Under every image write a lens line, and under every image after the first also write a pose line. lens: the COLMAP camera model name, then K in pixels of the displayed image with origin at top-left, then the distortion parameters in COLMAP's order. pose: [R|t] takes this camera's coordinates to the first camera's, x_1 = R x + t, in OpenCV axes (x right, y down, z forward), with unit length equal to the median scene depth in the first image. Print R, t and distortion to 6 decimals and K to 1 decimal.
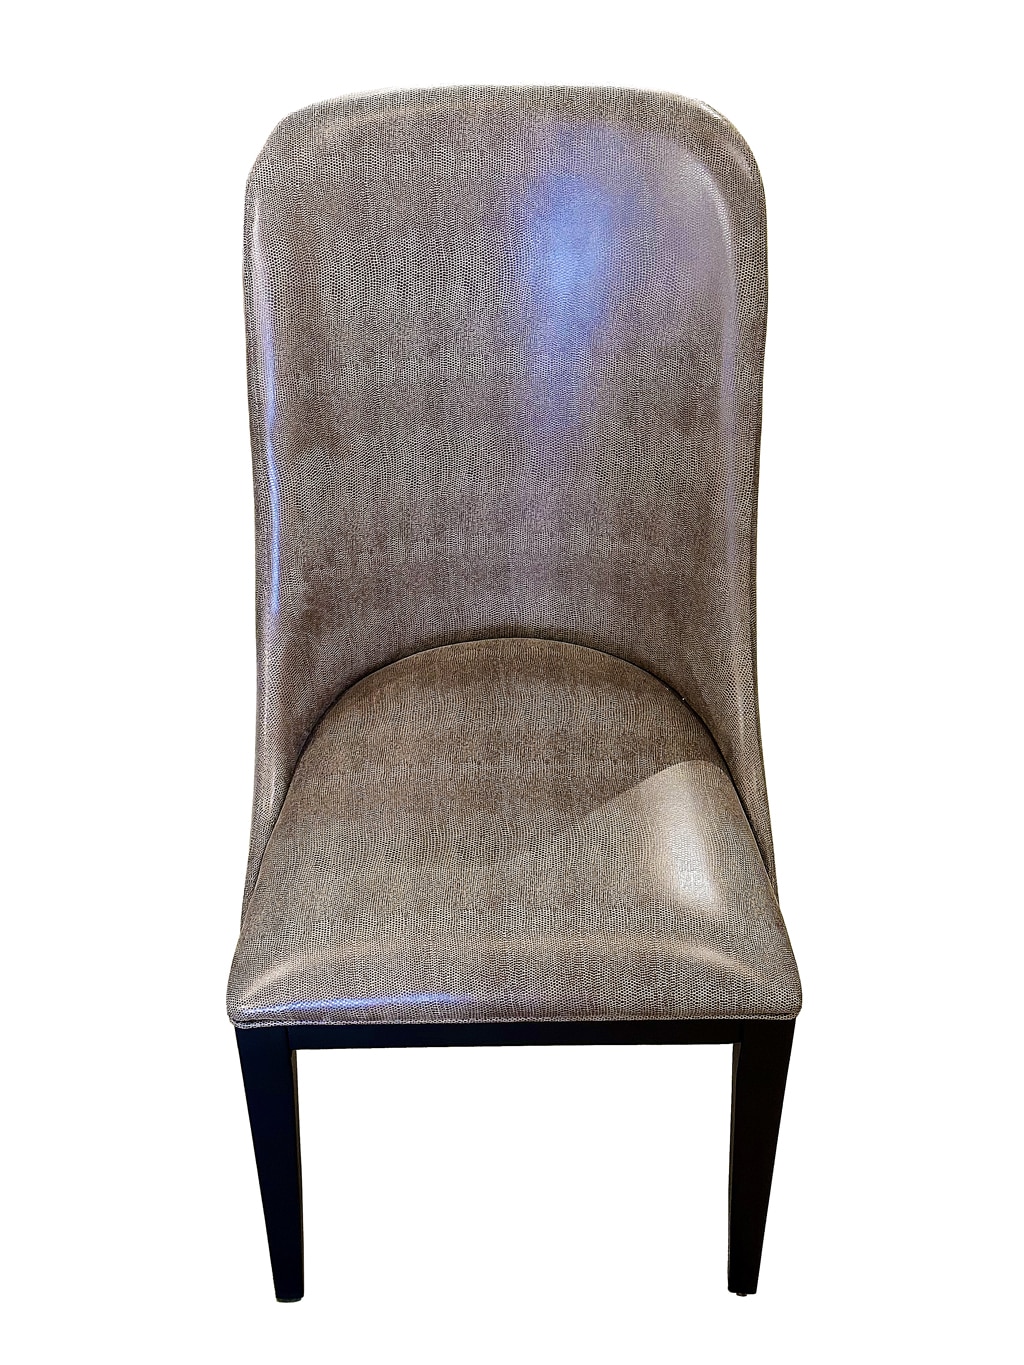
lens RADIAL K [[2014.7, 0, 512.0], [0, 2014.7, 682.5], [0, 0, 1]] dist [0.135980, 0.006992]
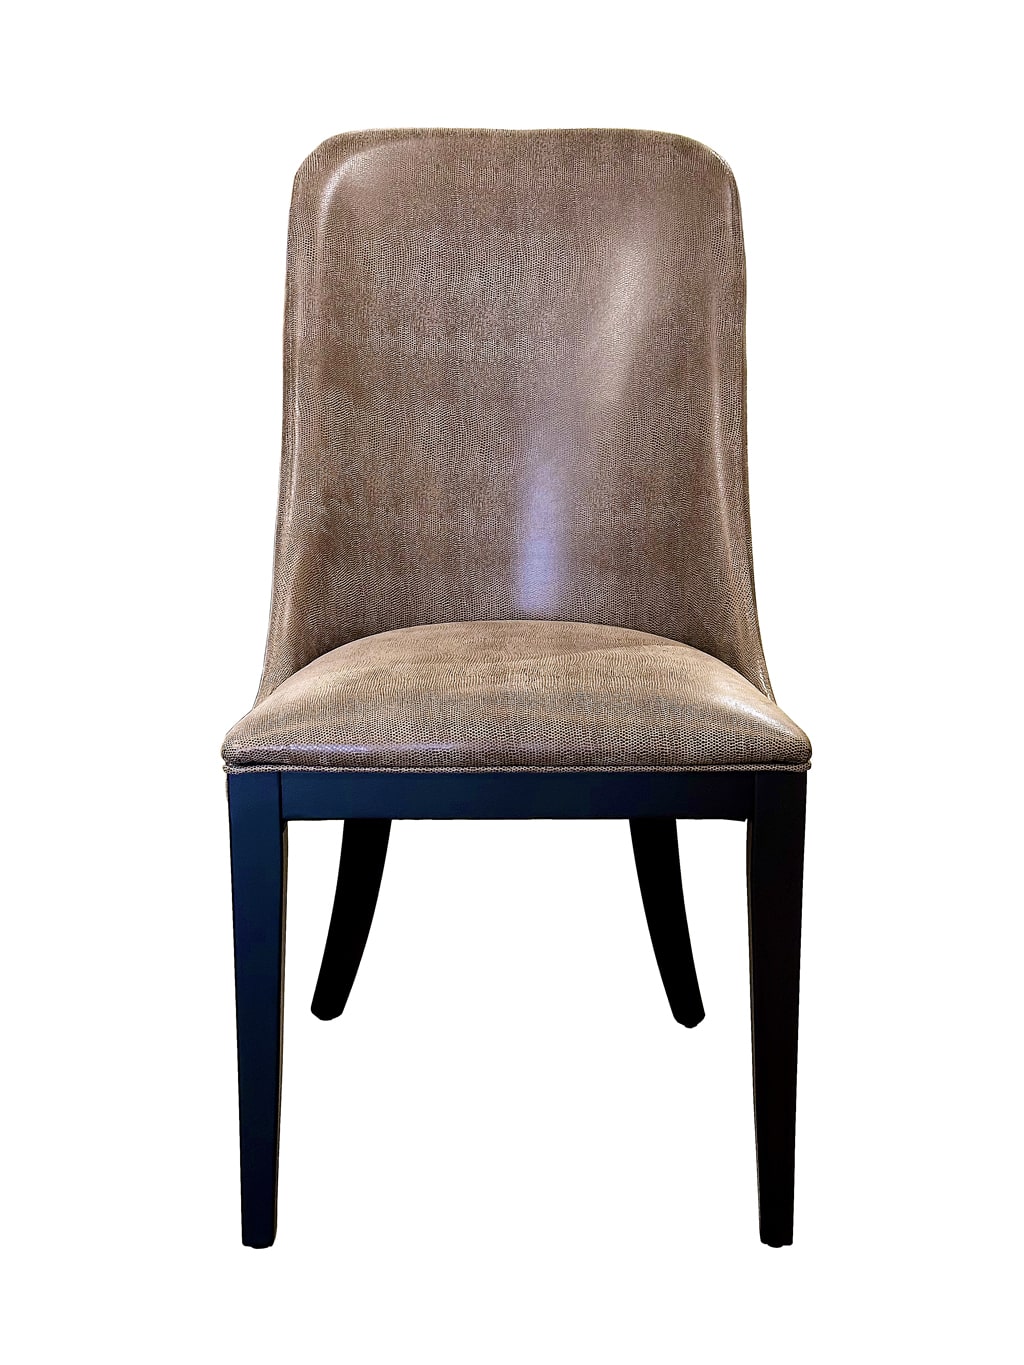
lens RADIAL K [[2014.7, 0, 512.0], [0, 2014.7, 682.5], [0, 0, 1]] dist [0.135980, 0.006992]
pose [[0.999897, 0.004931, -0.013449, 0.011077], [-0.011118, 0.859156, -0.511593, 0.575742], [0.009033, 0.511690, 0.859122, 0.136185]]
